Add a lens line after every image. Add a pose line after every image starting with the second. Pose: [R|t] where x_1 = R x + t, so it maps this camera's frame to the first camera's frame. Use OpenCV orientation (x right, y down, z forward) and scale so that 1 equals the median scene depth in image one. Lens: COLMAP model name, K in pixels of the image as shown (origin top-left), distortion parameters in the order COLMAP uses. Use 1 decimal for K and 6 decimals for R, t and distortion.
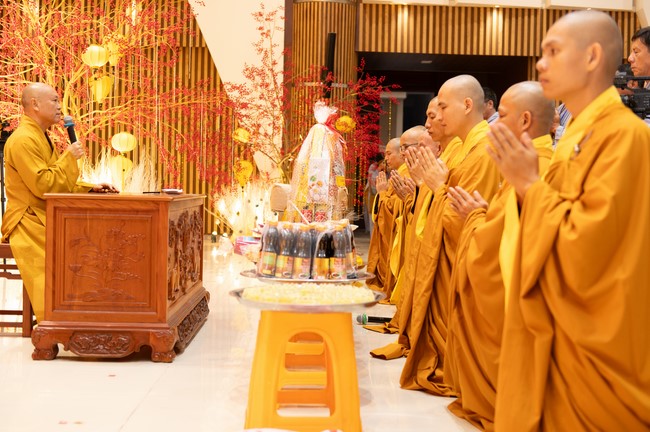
lens RADIAL K [[892.6, 0, 325.0], [0, 892.6, 216.0], [0, 0, 1]] dist [0.004652, -0.806082]
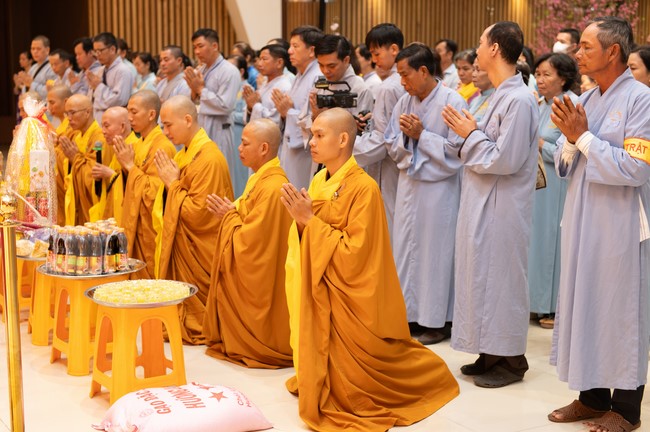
lens RADIAL K [[1093.7, 0, 325.0], [0, 1093.7, 216.0], [0, 0, 1]] dist [0.085951, 0.049077]
pose [[0.886560, -0.094978, 0.452759, -0.443050], [0.043218, 0.991422, 0.123350, -0.191439], [-0.460590, -0.089790, 0.883060, -0.540013]]
